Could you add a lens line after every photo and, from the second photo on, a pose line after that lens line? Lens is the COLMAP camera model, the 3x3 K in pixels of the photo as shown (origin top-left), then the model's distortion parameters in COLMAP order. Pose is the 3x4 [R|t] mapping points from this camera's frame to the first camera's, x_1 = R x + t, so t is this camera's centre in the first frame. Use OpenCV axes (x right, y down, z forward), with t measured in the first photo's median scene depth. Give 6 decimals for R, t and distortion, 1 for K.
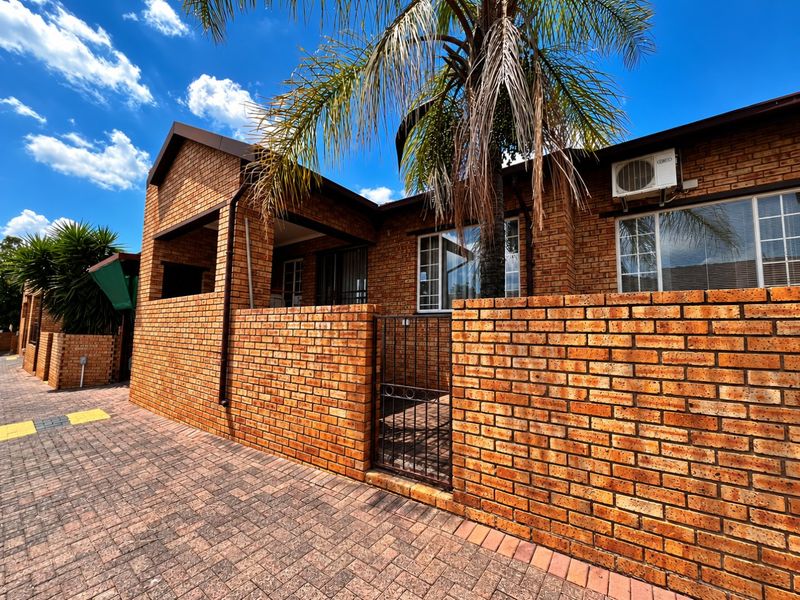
lens RADIAL K [[322.6, 0, 402.4], [0, 322.6, 301.8], [0, 0, 1]] dist [-0.003583, -0.001032]
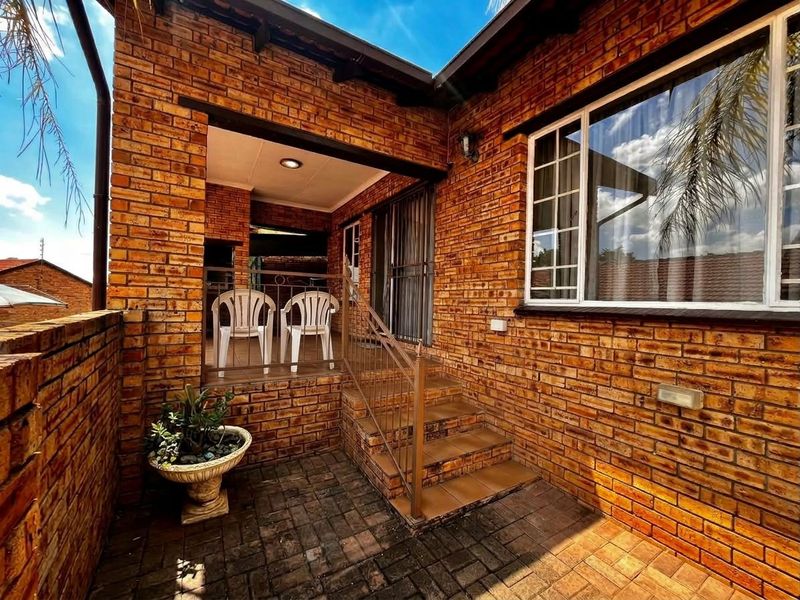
lens RADIAL K [[322.6, 0, 398.0], [0, 322.6, 305.2], [0, 0, 1]] dist [-0.003583, -0.001032]
pose [[0.919881, 0.011681, -0.392024, 0.059487], [0.024467, 0.995900, 0.087086, -0.011530], [0.391434, -0.089701, 0.915824, 0.497676]]
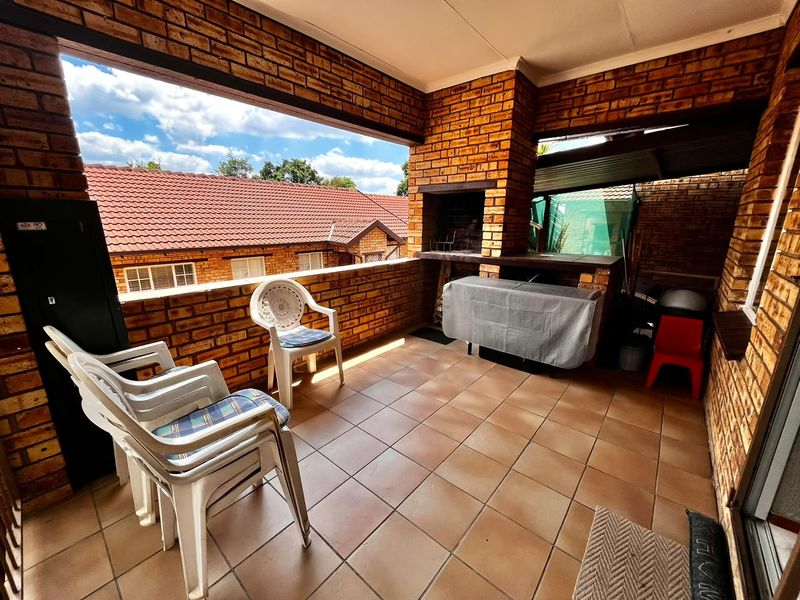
lens RADIAL K [[322.6, 0, 398.5], [0, 322.6, 302.2], [0, 0, 1]] dist [-0.003583, -0.001032]
pose [[-0.081711, 0.225089, -0.970906, -0.158121], [0.087410, 0.972028, 0.217993, -0.058189], [0.992816, -0.067055, -0.099101, 1.063614]]
